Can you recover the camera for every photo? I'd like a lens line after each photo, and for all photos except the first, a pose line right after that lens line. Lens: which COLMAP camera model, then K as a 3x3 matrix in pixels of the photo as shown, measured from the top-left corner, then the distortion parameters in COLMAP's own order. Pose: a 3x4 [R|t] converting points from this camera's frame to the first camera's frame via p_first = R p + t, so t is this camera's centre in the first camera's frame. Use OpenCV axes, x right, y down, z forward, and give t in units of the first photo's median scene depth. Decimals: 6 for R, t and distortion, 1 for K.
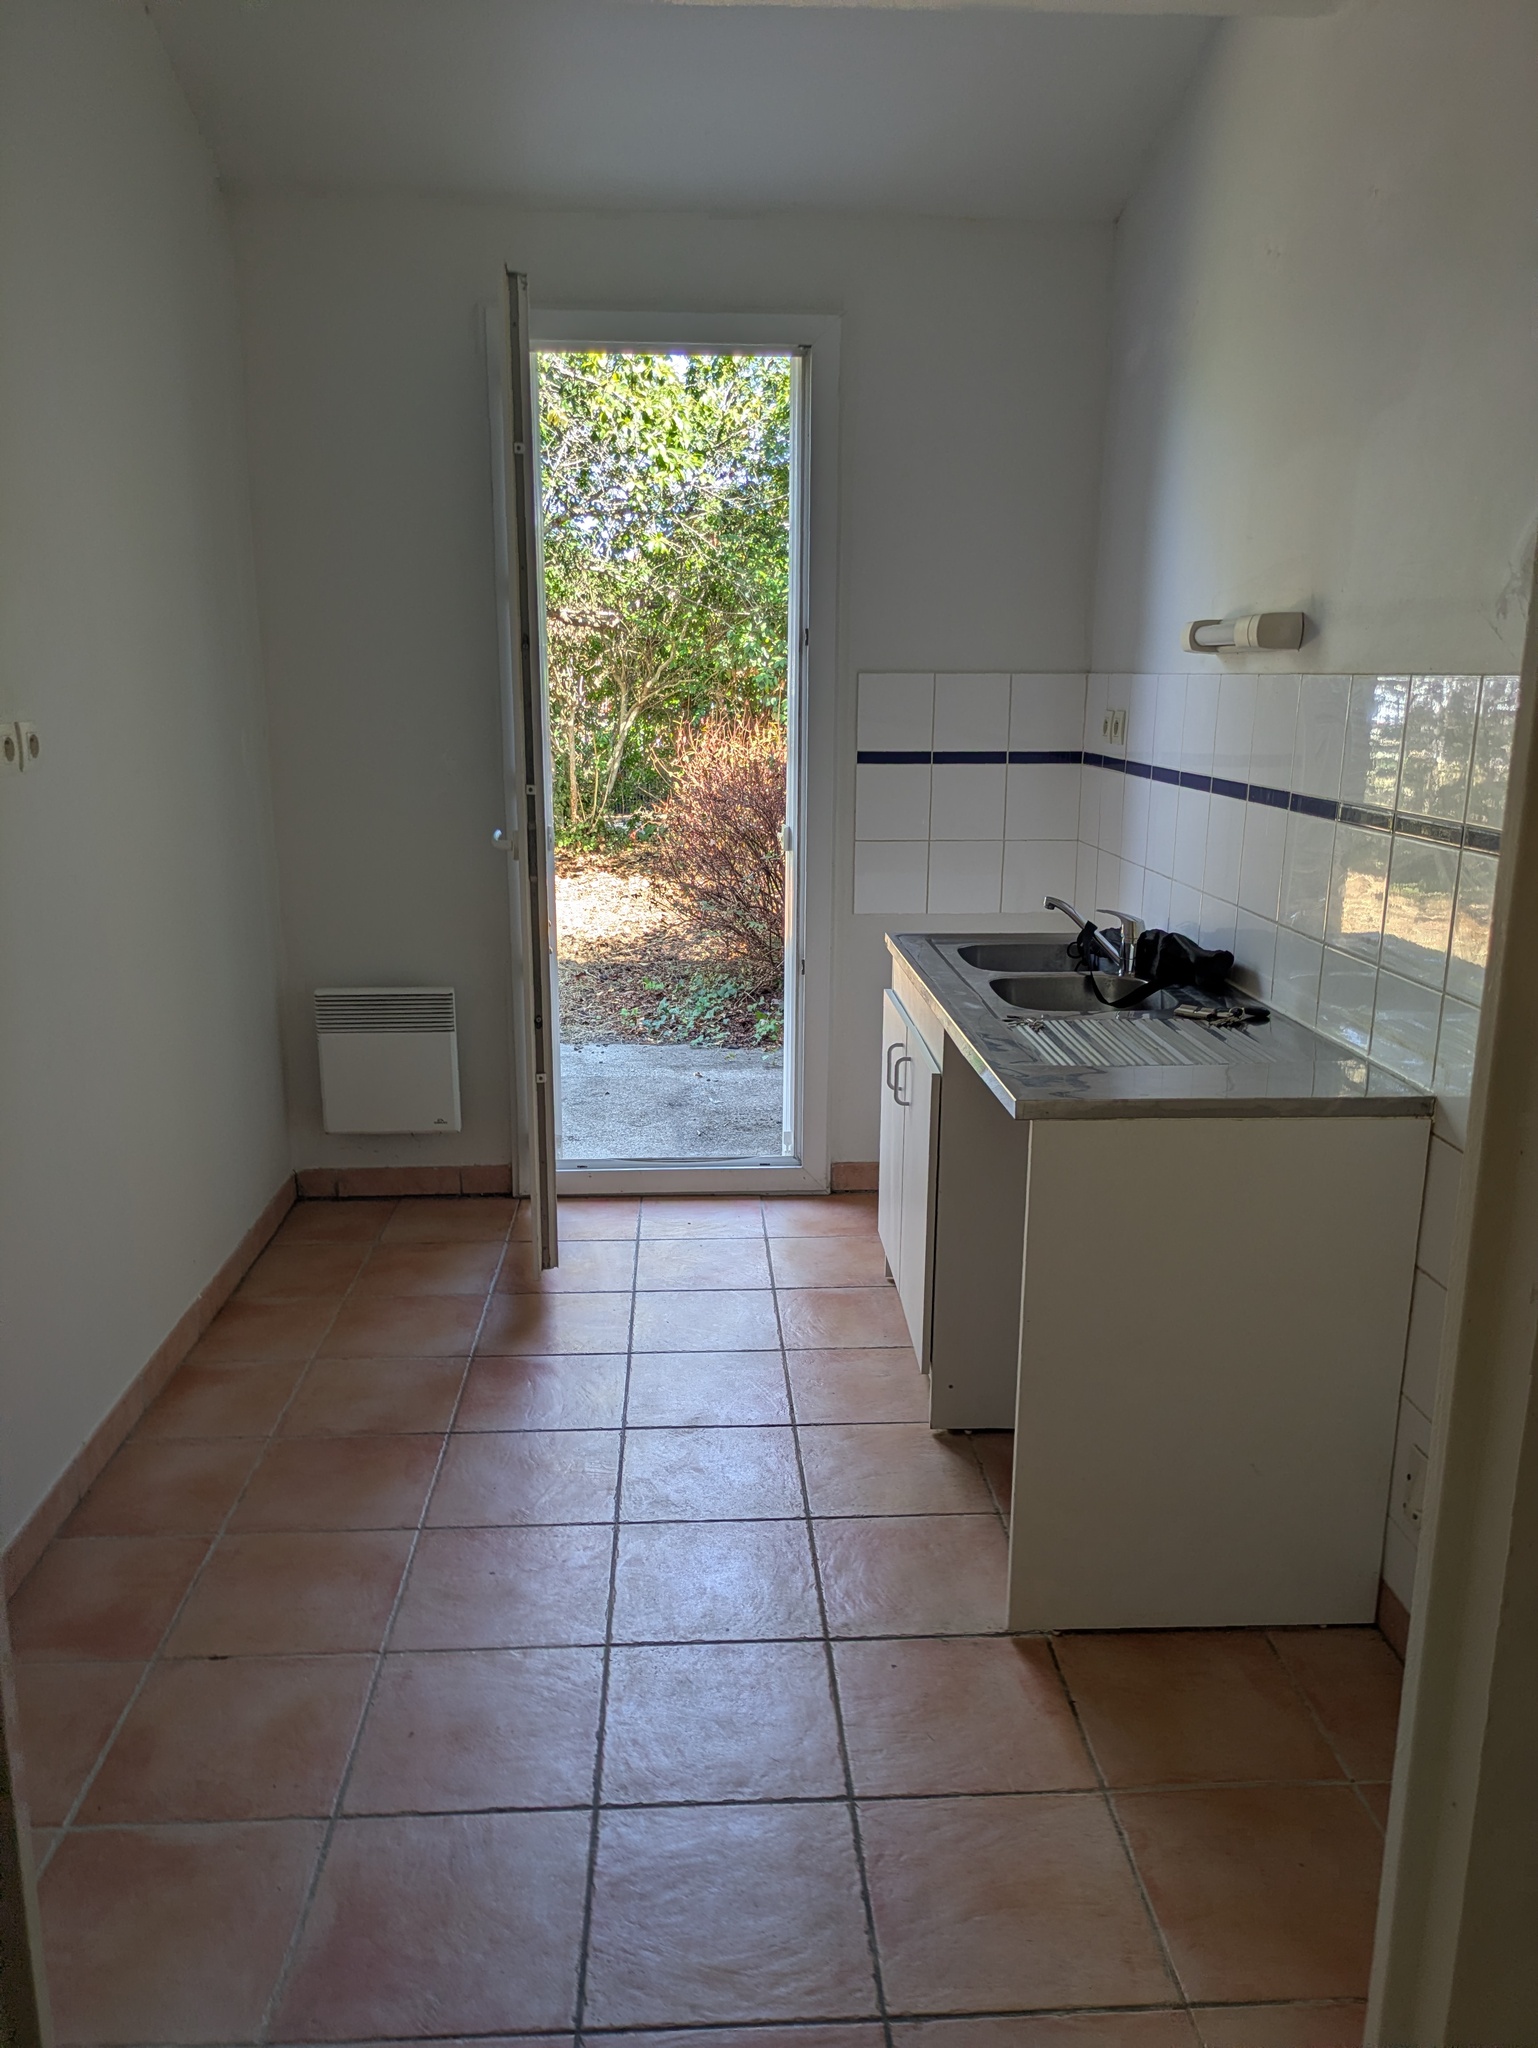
lens RADIAL K [[1529.3, 0, 758.5], [0, 1529.3, 1033.9], [0, 0, 1]] dist [0.037491, -0.011178]
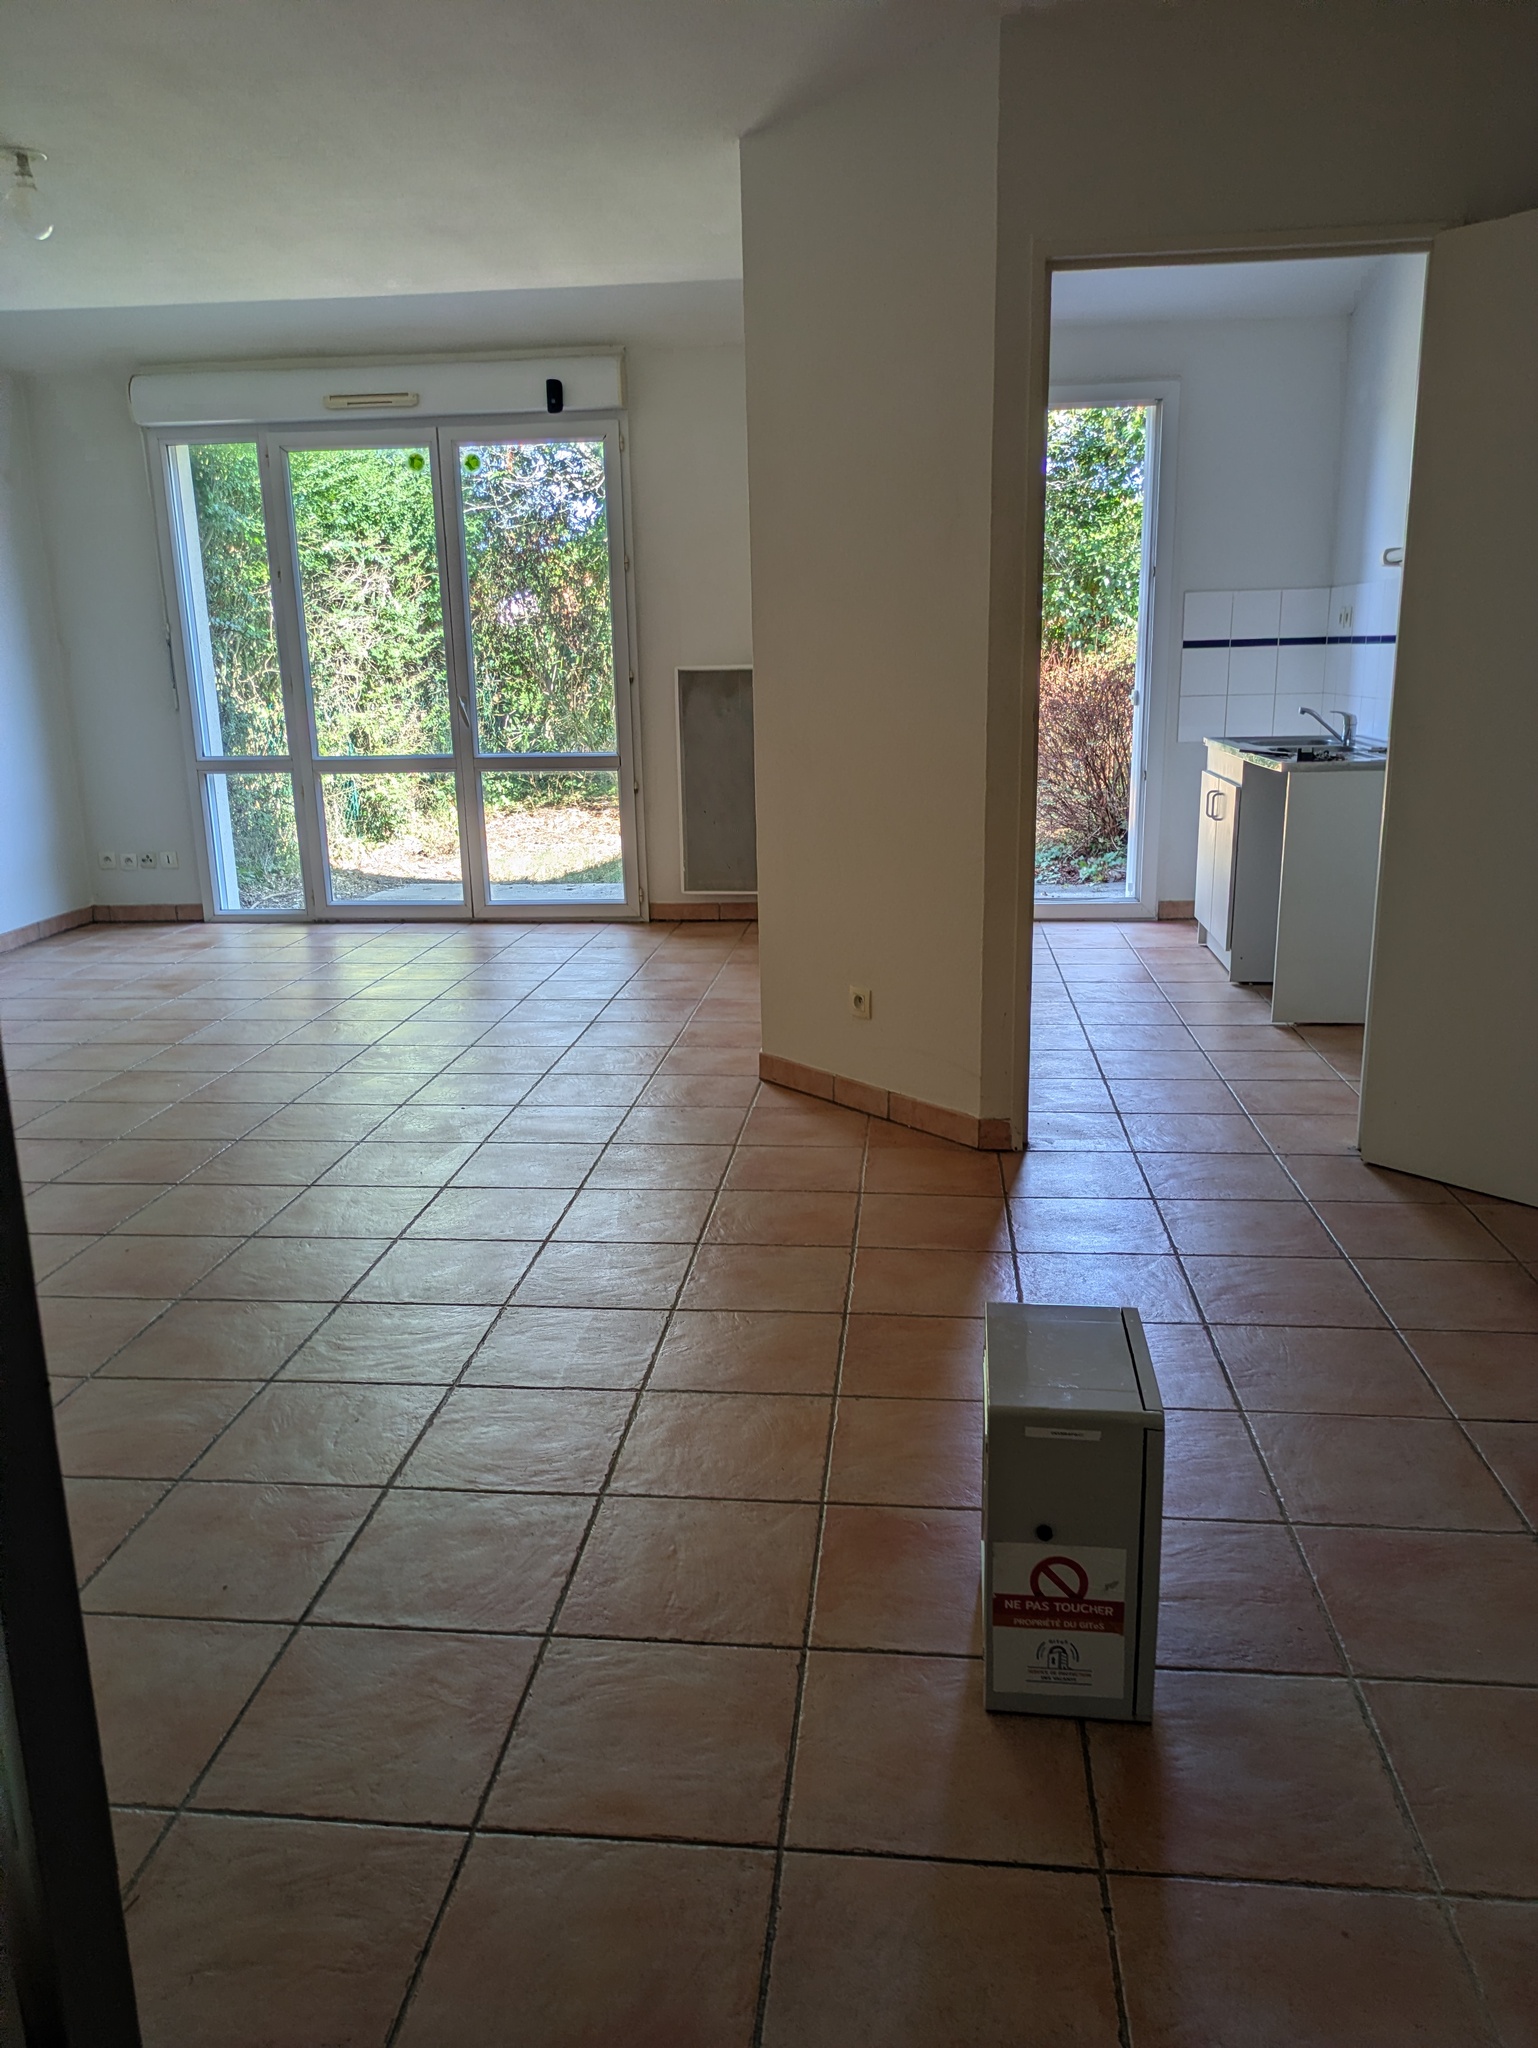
lens RADIAL K [[1529.3, 0, 758.5], [0, 1529.3, 1033.9], [0, 0, 1]] dist [0.037491, -0.011178]
pose [[0.987556, 0.014151, -0.156629, -0.122532], [-0.012158, 0.999833, 0.013681, 0.222783], [0.156796, -0.011606, 0.987563, -0.715933]]
